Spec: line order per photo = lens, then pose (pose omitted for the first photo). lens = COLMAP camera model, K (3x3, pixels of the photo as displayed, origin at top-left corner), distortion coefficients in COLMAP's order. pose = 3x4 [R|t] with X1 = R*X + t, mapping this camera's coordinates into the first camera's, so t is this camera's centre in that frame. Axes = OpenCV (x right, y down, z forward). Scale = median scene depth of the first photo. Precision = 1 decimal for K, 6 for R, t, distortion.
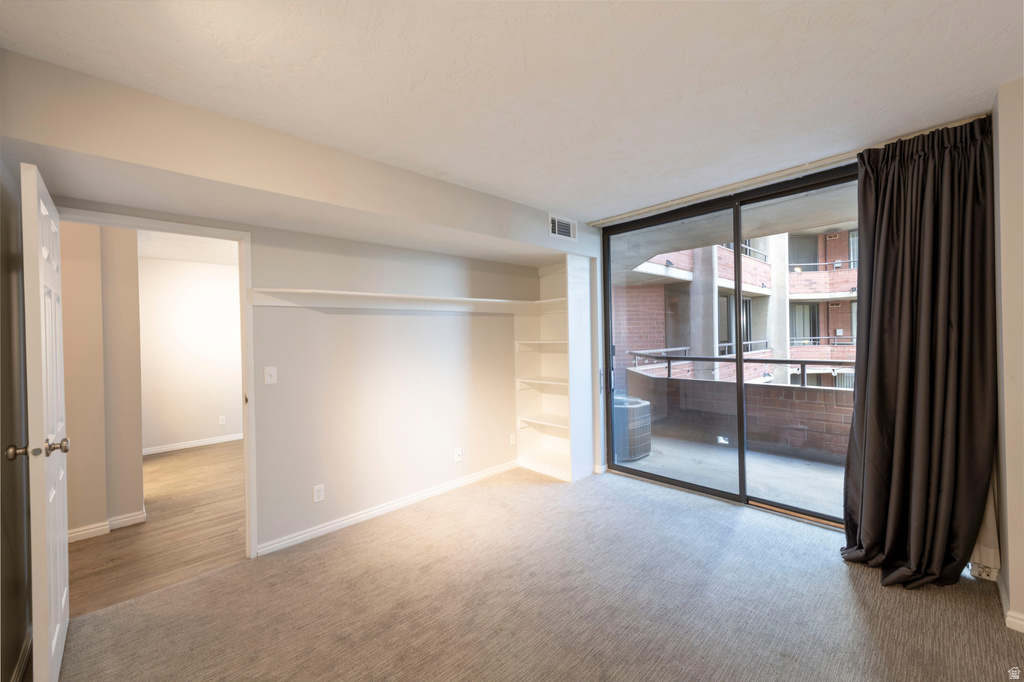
lens RADIAL K [[398.5, 0, 513.6], [0, 398.5, 335.2], [0, 0, 1]] dist [0.020351, -0.007691]
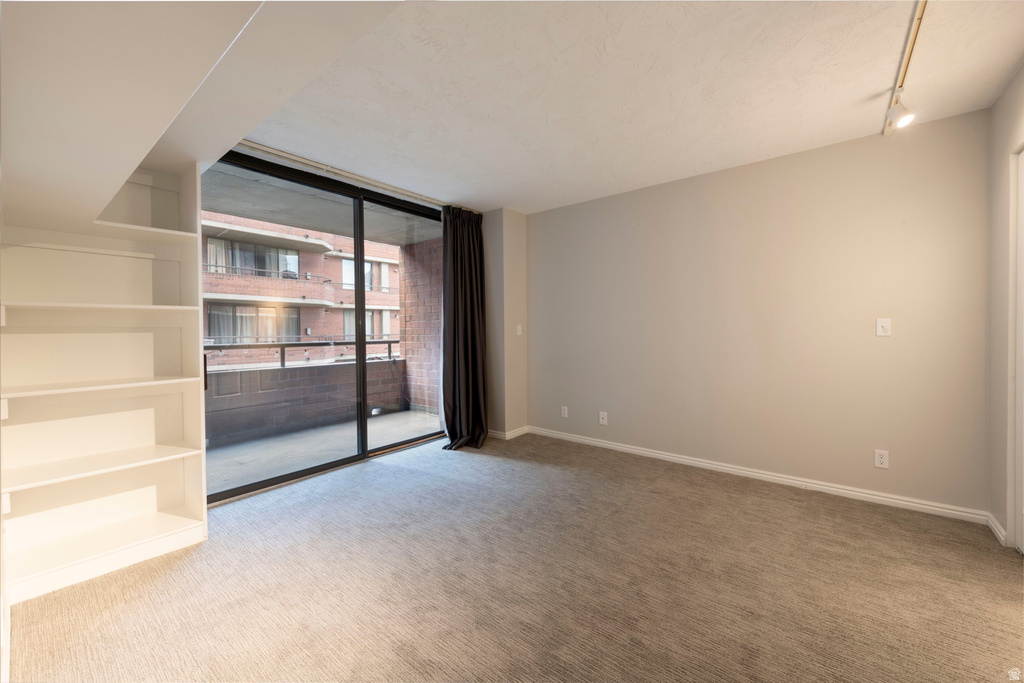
lens RADIAL K [[398.5, 0, 513.6], [0, 398.5, 335.7], [0, 0, 1]] dist [0.020351, -0.007691]
pose [[-0.121117, 0.009412, 0.992594, -0.715385], [0.012340, 0.999892, -0.007976, 0.092344], [-0.992562, 0.011283, -0.121220, 0.821572]]
